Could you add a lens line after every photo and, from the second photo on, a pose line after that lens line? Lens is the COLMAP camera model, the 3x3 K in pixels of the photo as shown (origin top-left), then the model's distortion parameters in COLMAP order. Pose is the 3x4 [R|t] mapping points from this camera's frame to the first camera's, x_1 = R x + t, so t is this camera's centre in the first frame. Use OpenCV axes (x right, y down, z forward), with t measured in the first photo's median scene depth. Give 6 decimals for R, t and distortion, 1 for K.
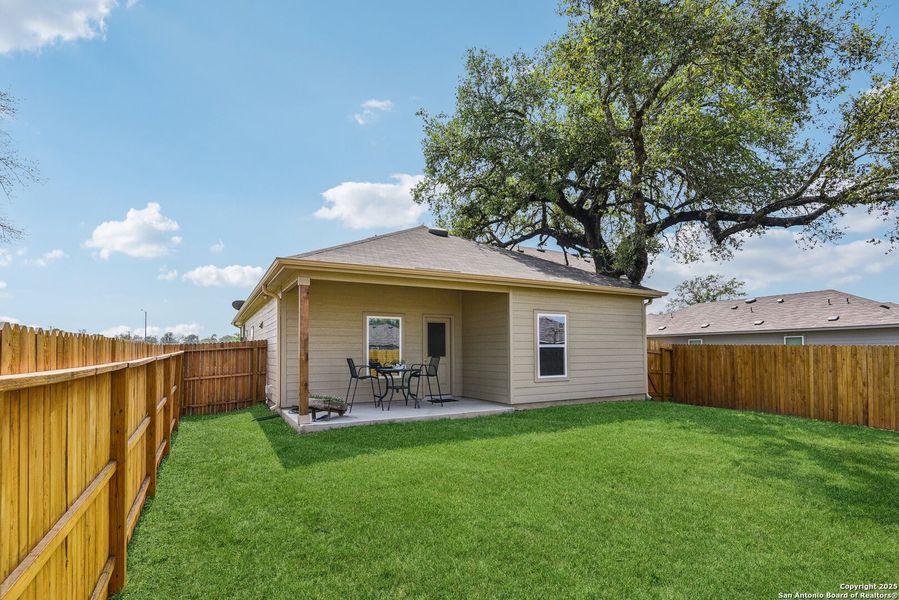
lens RADIAL K [[432.9, 0, 442.5], [0, 432.9, 299.9], [0, 0, 1]] dist [0.001050, -0.007819]
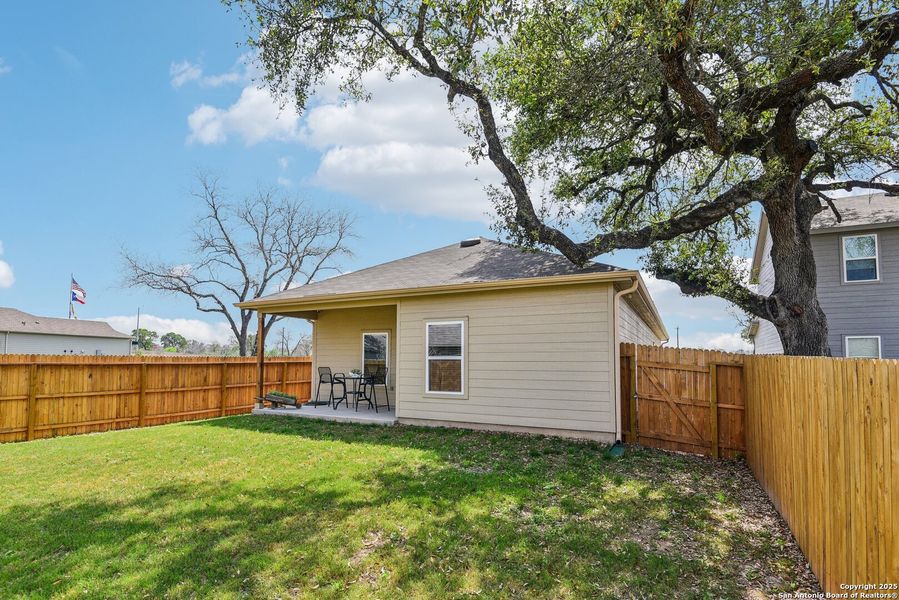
lens RADIAL K [[432.9, 0, 442.5], [0, 432.9, 299.9], [0, 0, 1]] dist [0.001050, -0.007819]
pose [[0.584311, -0.107435, -0.804387, 0.968065], [0.083148, 0.993908, -0.072348, 0.051726], [0.807259, -0.024609, 0.589684, 0.472248]]
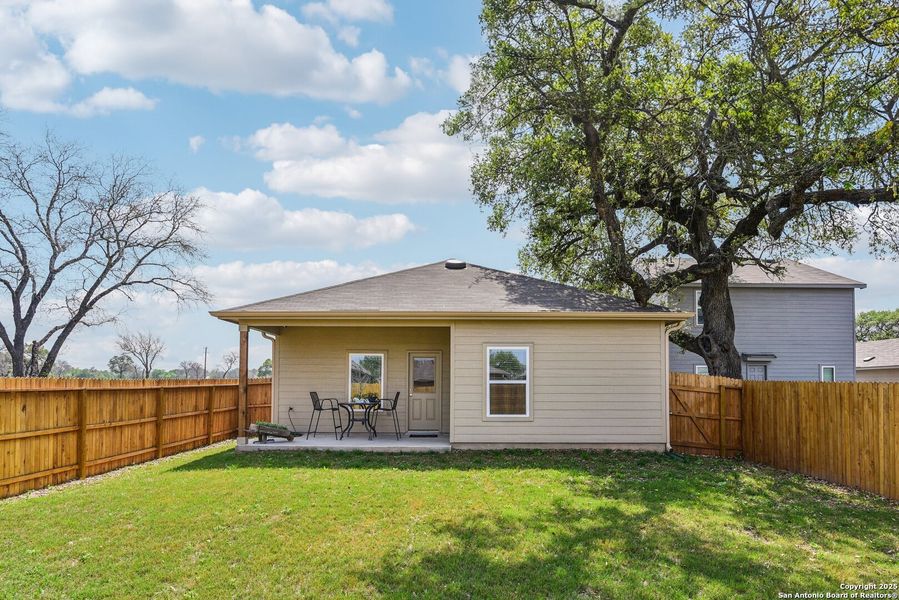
lens RADIAL K [[463.5, 0, 448.3], [0, 463.5, 326.1], [0, 0, 1]] dist [-0.011441, 0.000008]
pose [[0.885211, -0.050758, -0.462413, 0.593874], [0.044814, 0.998711, -0.023837, 0.006764], [0.463027, 0.000378, 0.886344, 0.080502]]
